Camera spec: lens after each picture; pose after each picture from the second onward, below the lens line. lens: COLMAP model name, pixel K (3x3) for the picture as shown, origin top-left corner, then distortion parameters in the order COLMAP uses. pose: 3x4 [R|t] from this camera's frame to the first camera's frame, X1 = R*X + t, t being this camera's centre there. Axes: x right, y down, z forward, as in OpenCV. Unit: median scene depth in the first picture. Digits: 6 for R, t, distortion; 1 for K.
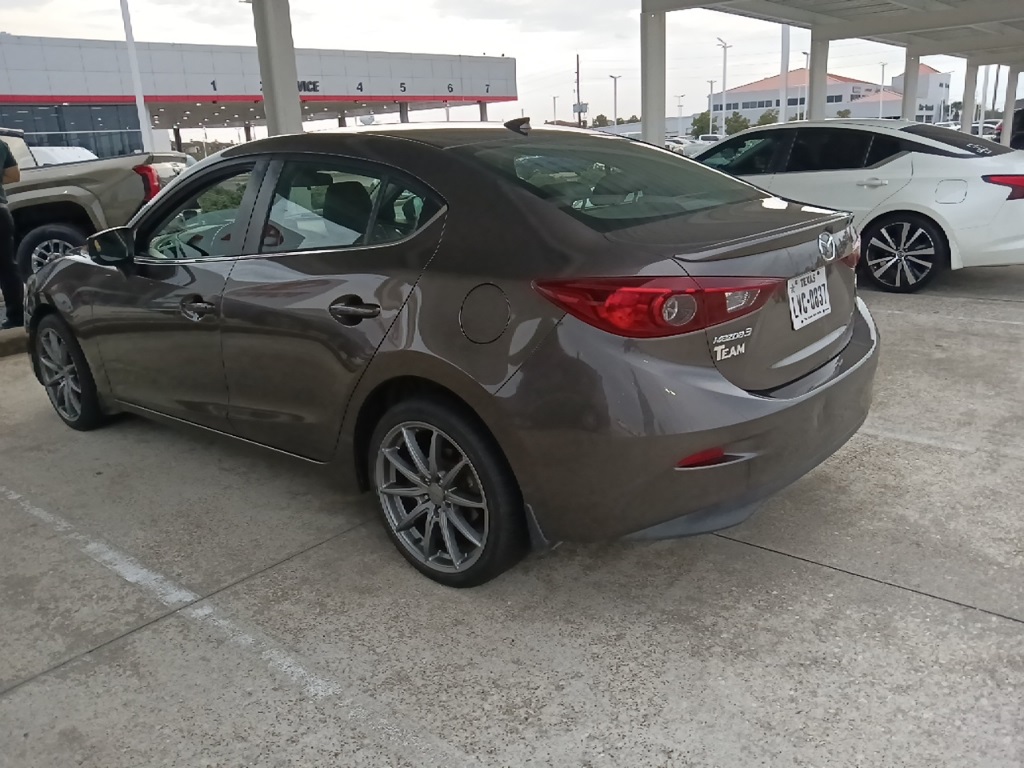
lens RADIAL K [[809.1, 0, 514.6], [0, 809.1, 377.0], [0, 0, 1]] dist [0.004438, 0.002769]
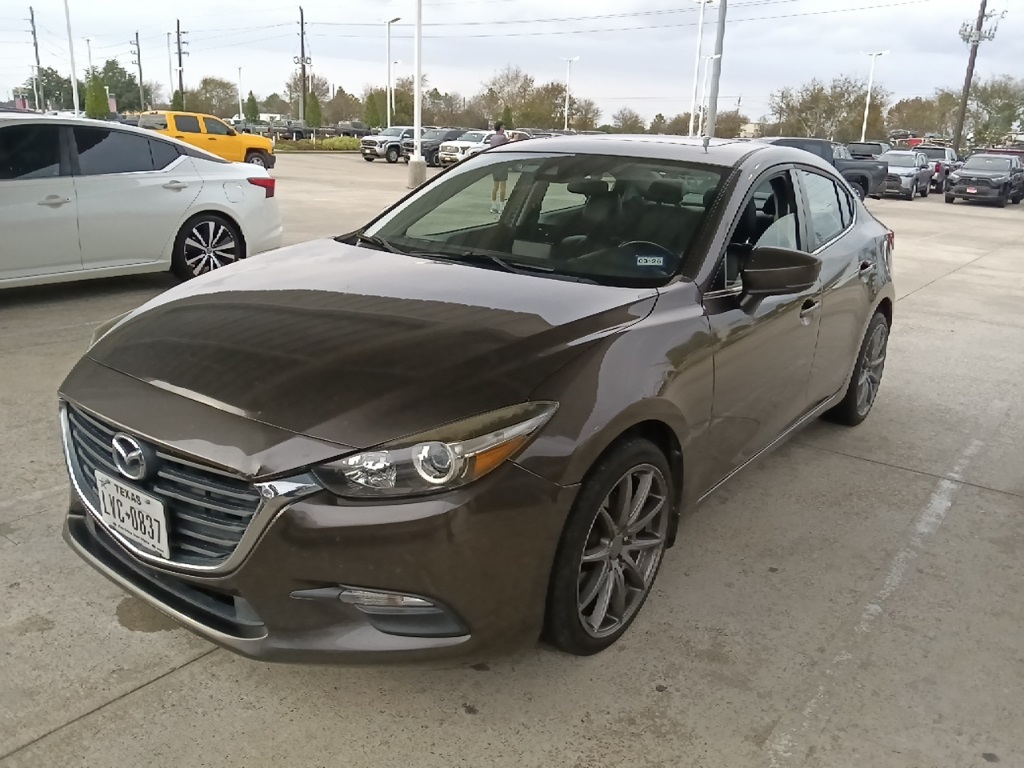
lens RADIAL K [[809.1, 0, 516.2], [0, 809.1, 389.6], [0, 0, 1]] dist [0.004438, 0.002769]
pose [[-0.060147, -0.244393, 0.967809, -1.349750], [0.227772, 0.940625, 0.251684, -0.326524], [-0.971855, 0.235578, -0.000910, 1.350285]]
